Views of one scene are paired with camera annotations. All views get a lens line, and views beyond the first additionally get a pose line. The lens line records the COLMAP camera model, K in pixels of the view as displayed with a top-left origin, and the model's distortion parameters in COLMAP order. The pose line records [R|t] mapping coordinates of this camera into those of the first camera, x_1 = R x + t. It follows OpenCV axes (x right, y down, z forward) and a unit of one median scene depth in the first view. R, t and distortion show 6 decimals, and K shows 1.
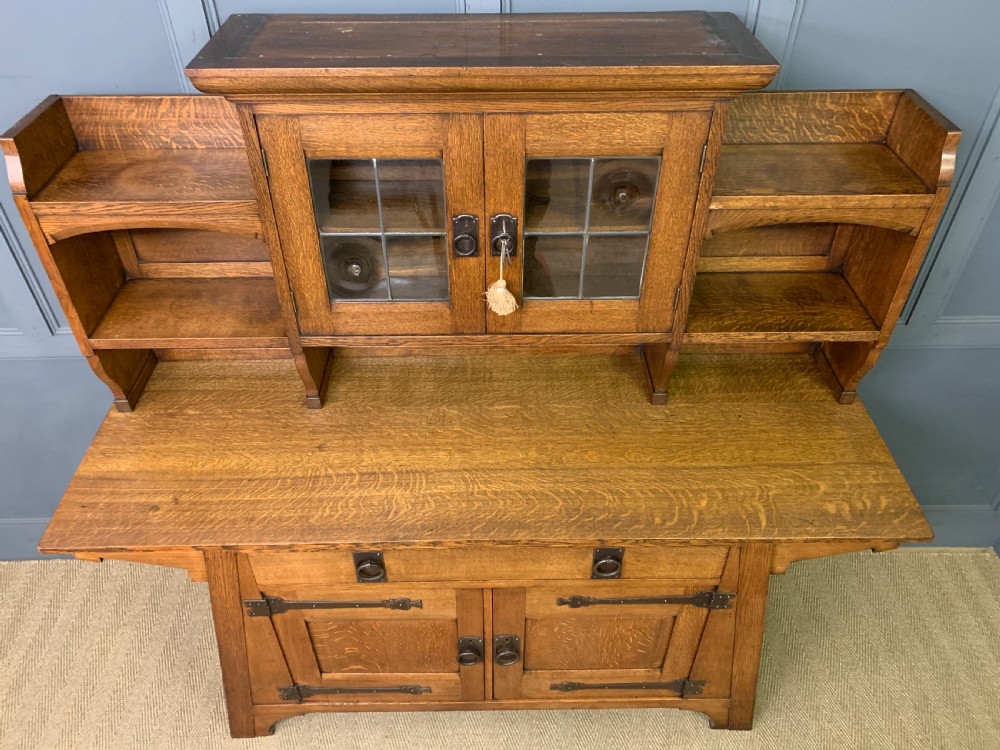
lens RADIAL K [[756.9, 0, 493.1], [0, 756.9, 373.0], [0, 0, 1]] dist [0.053906, -0.074237]
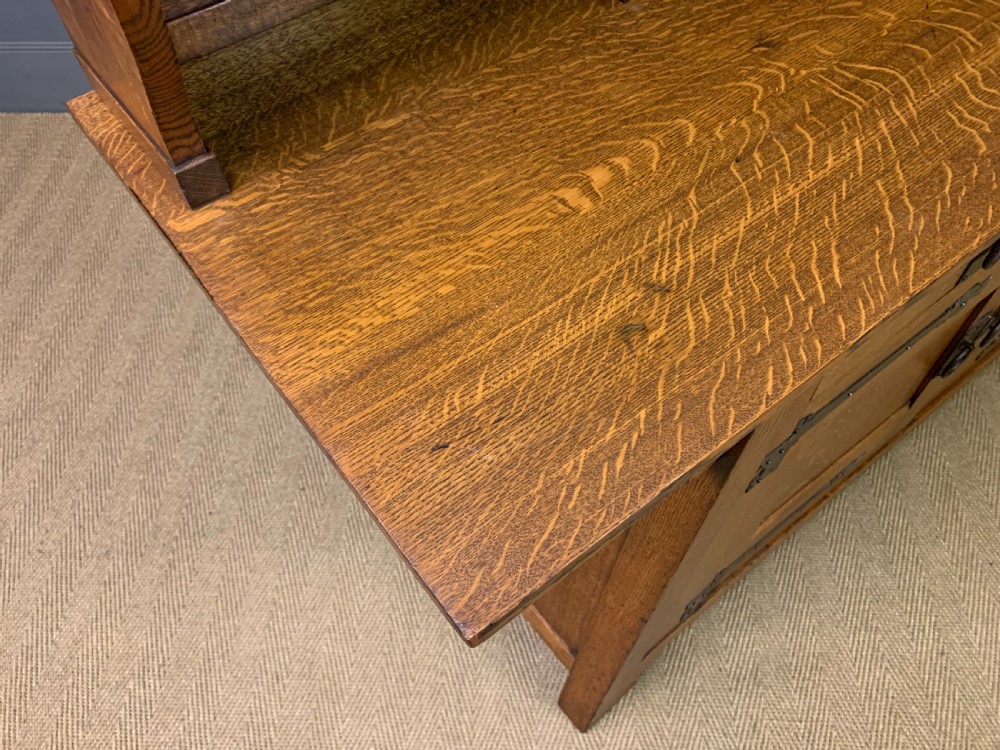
lens RADIAL K [[762.3, 0, 501.2], [0, 762.3, 390.7], [0, 0, 1]] dist [0.088587, -0.100040]
pose [[0.799959, -0.504226, 0.325302, -0.592782], [0.409262, 0.854933, 0.318739, 0.072677], [-0.438828, -0.121844, 0.890272, 0.721914]]
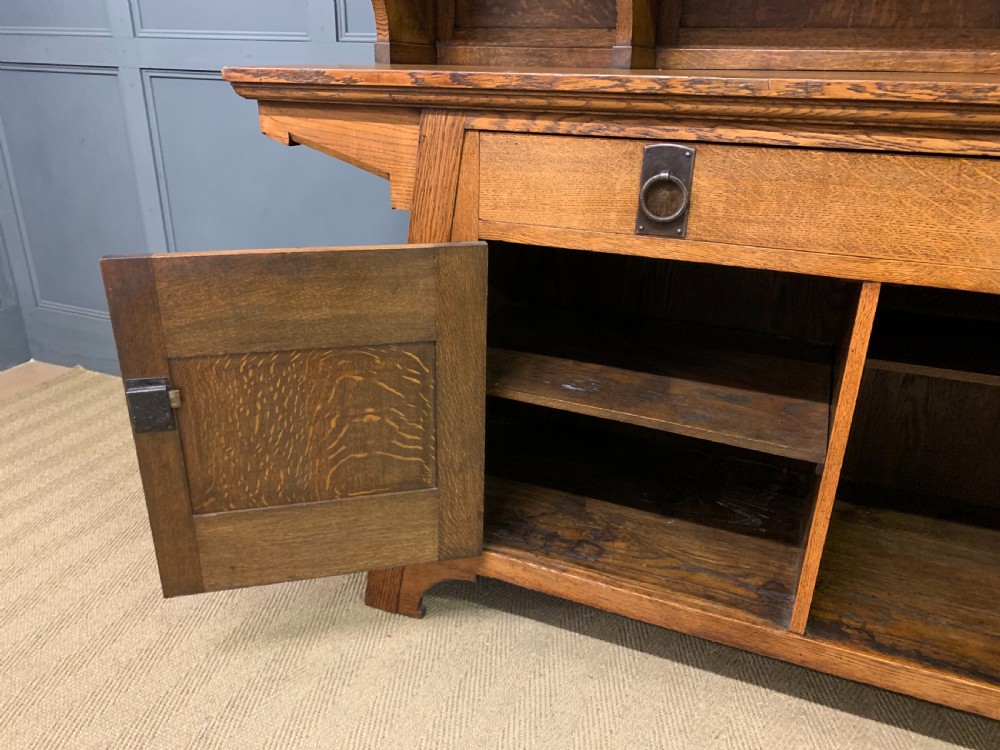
lens RADIAL K [[766.8, 0, 492.6], [0, 766.8, 376.5], [0, 0, 1]] dist [0.018388, -0.011407]
pose [[0.916590, 0.172095, -0.360896, -0.047285], [-0.276883, 0.924375, -0.262424, 0.581250], [0.288442, 0.340461, 0.894923, 0.491646]]
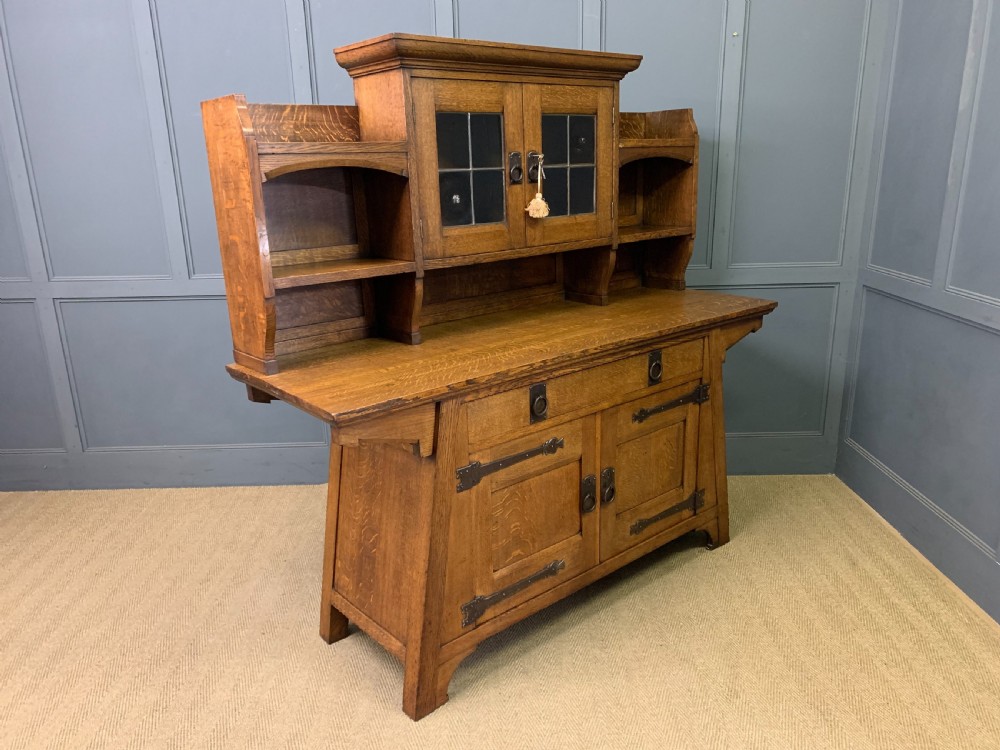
lens RADIAL K [[760.8, 0, 501.0], [0, 760.8, 386.5], [0, 0, 1]] dist [0.090131, -0.155030]
pose [[0.769684, -0.199300, 0.606519, -1.003257], [0.434477, 0.859608, -0.268895, 0.558966], [-0.467778, 0.470483, 0.748218, 0.045004]]
